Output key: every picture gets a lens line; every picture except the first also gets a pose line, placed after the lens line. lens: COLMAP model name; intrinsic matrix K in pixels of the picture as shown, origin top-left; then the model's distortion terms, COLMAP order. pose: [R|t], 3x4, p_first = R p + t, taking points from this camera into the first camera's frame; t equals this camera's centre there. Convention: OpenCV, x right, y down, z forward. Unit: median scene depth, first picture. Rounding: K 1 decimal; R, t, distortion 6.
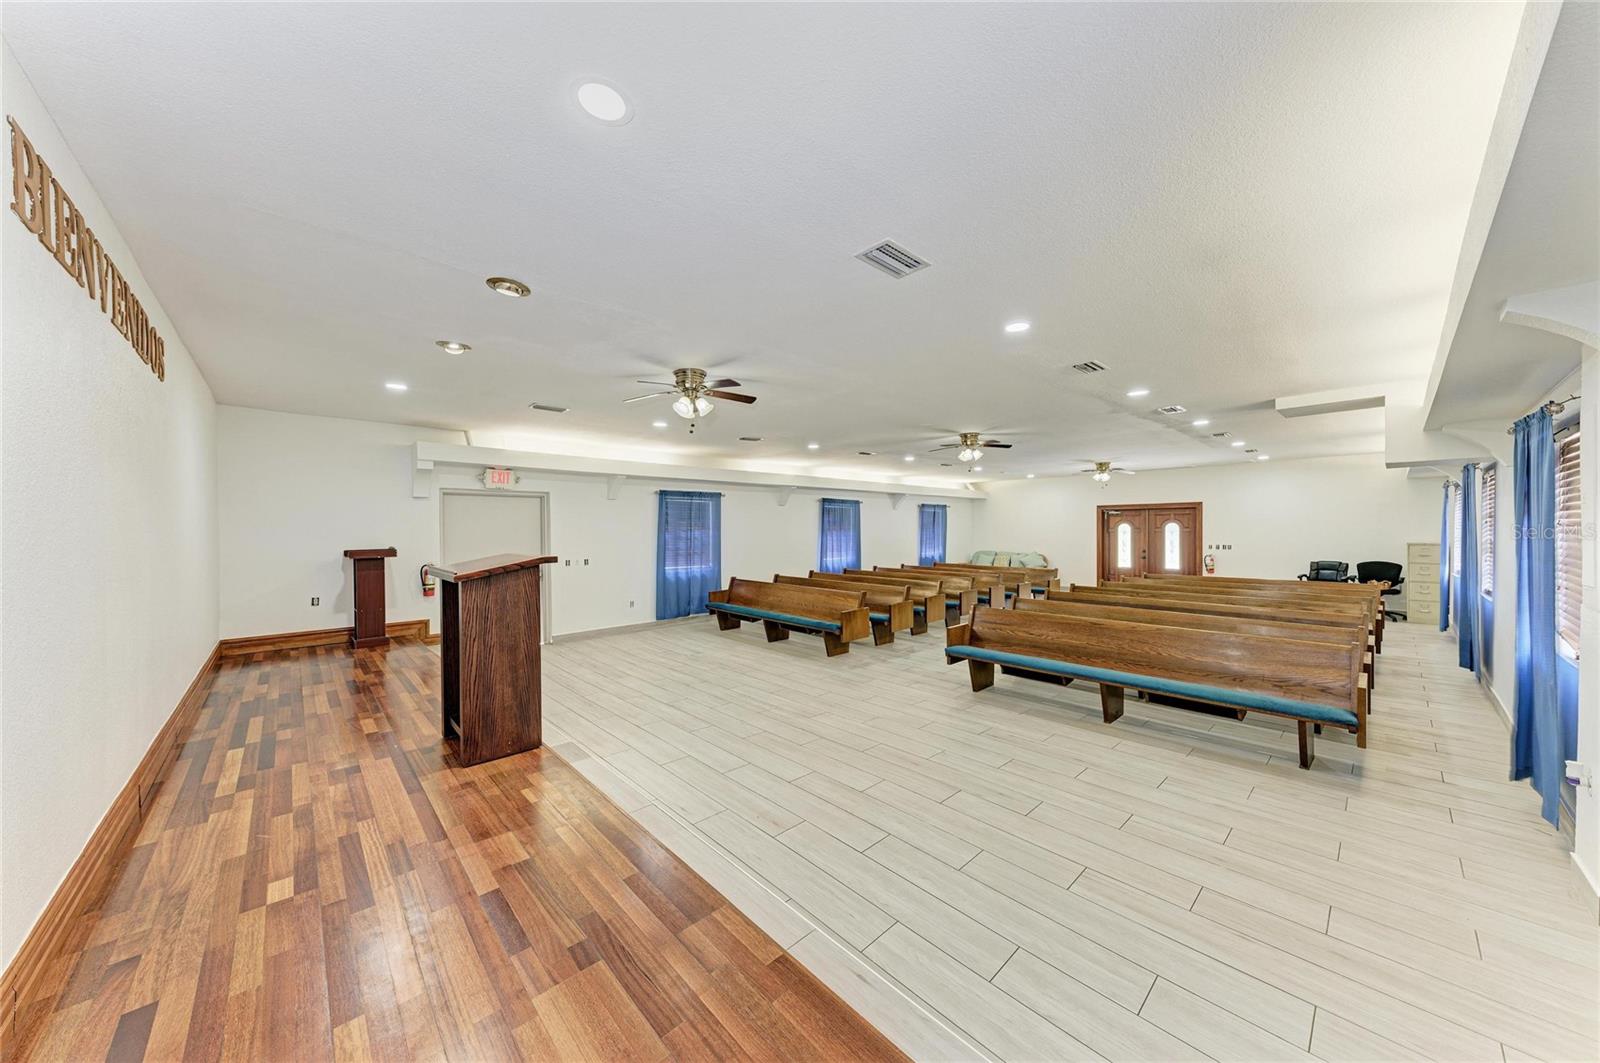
lens RADIAL K [[541.9, 0, 800.3], [0, 541.9, 533.2], [0, 0, 1]] dist [0.018237, -0.004334]
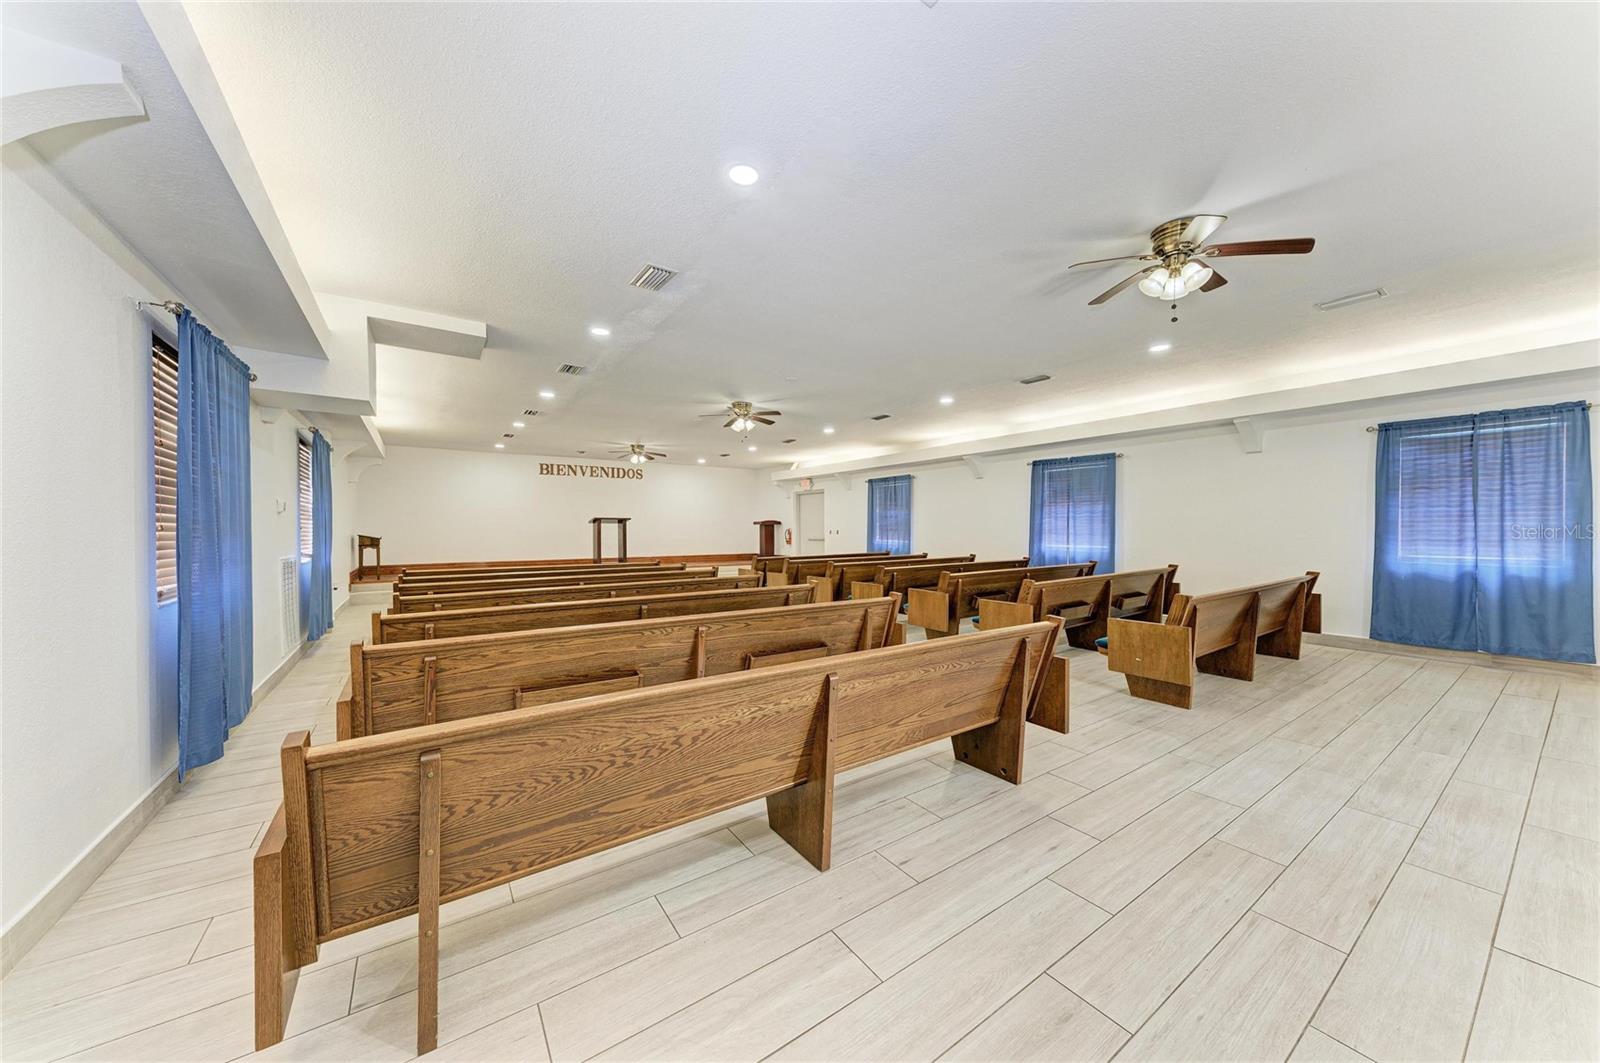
lens RADIAL K [[541.9, 0, 802.9], [0, 541.9, 524.3], [0, 0, 1]] dist [0.018237, -0.004334]
pose [[-0.143697, -0.000433, -0.989622, 1.303450], [-0.005301, 0.999986, 0.000332, 0.035592], [0.989608, 0.005294, -0.143697, 1.286841]]
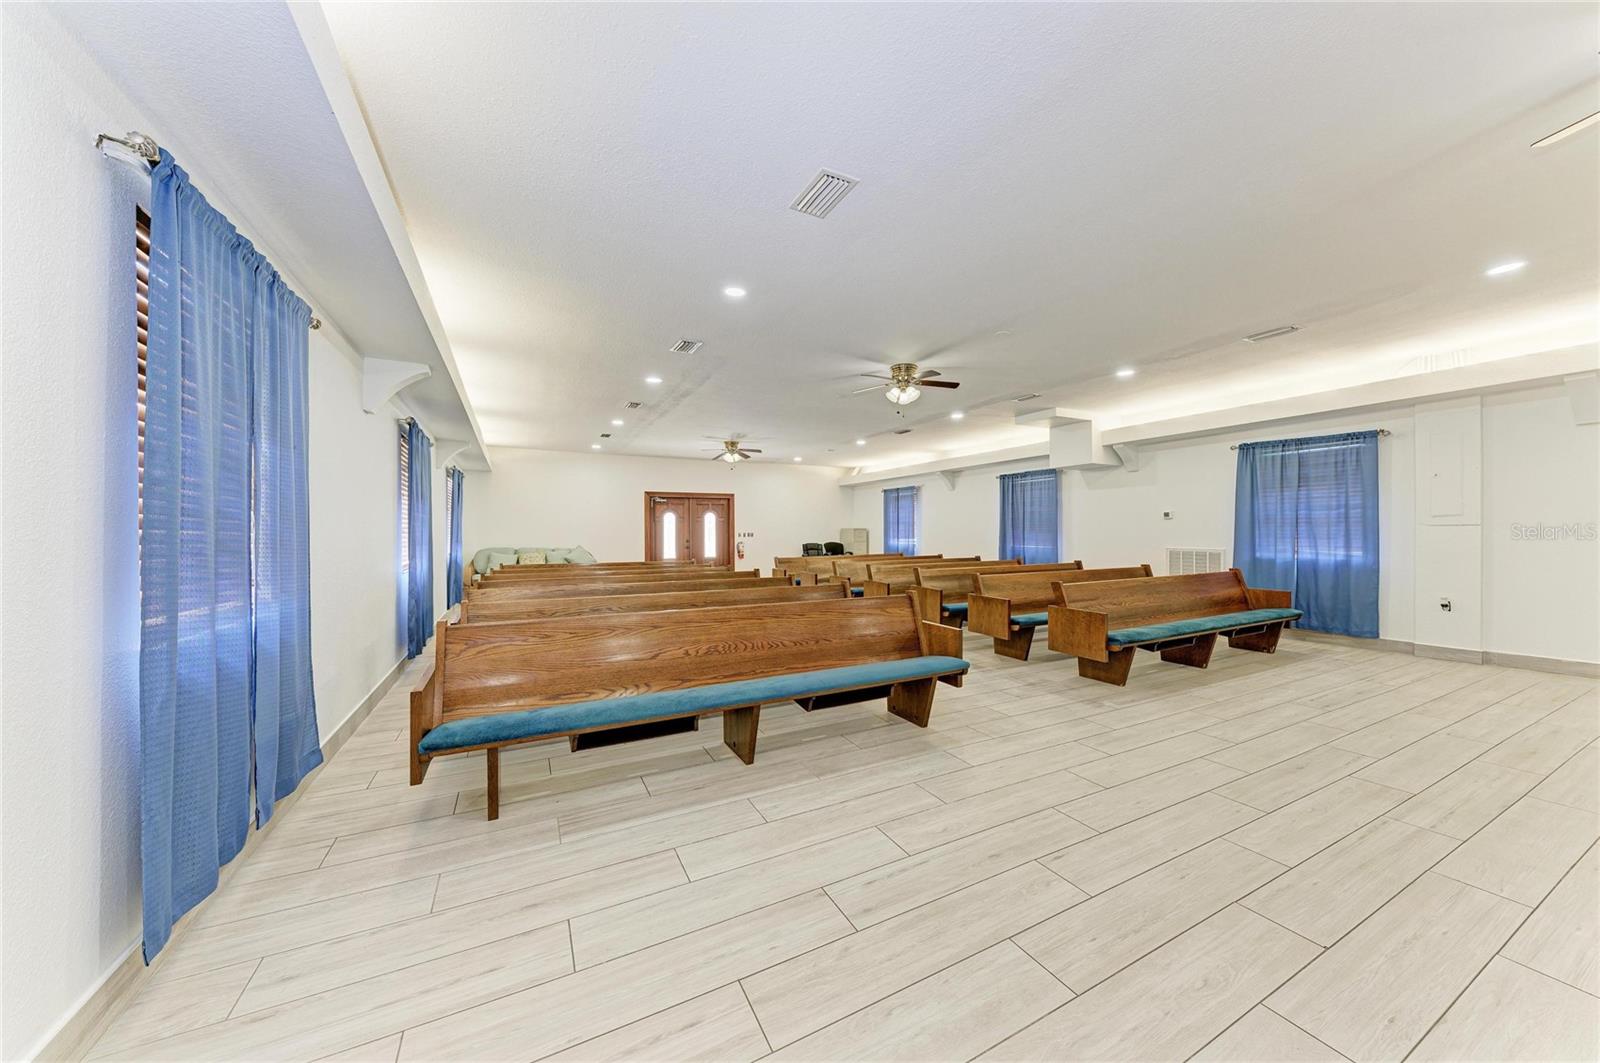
lens RADIAL K [[541.9, 0, 801.3], [0, 541.9, 533.5], [0, 0, 1]] dist [0.018237, -0.004334]
pose [[0.271803, 0.001662, 0.962351, -0.455364], [0.012361, 0.999910, -0.005218, 0.049735], [-0.962273, 0.013314, 0.271758, 0.960760]]
